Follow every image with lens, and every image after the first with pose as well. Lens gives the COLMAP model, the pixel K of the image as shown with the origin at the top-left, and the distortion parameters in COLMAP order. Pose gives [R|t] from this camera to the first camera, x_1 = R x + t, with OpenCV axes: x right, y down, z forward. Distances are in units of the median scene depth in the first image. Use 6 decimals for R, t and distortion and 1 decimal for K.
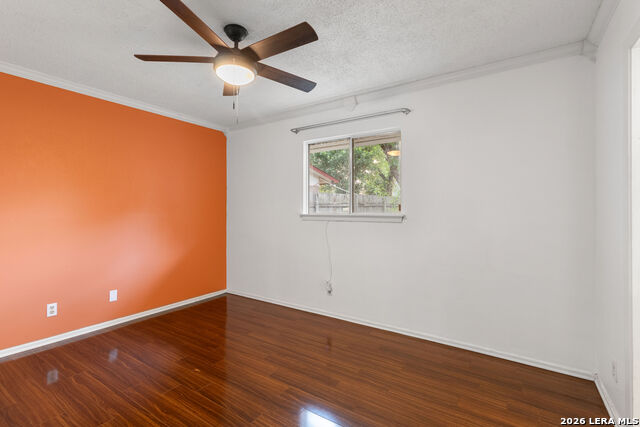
lens RADIAL K [[294.2, 0, 321.4], [0, 294.2, 209.1], [0, 0, 1]] dist [0.002643, 0.000283]
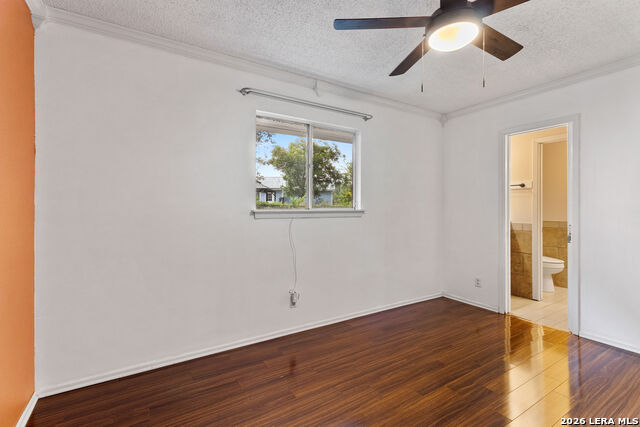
lens RADIAL K [[294.2, 0, 321.4], [0, 294.2, 209.1], [0, 0, 1]] dist [0.002643, 0.000283]
pose [[0.409494, -0.007753, 0.912280, -0.897623], [-0.006784, 0.999910, 0.011542, 0.005113], [-0.912288, -0.010915, 0.409405, 0.758938]]
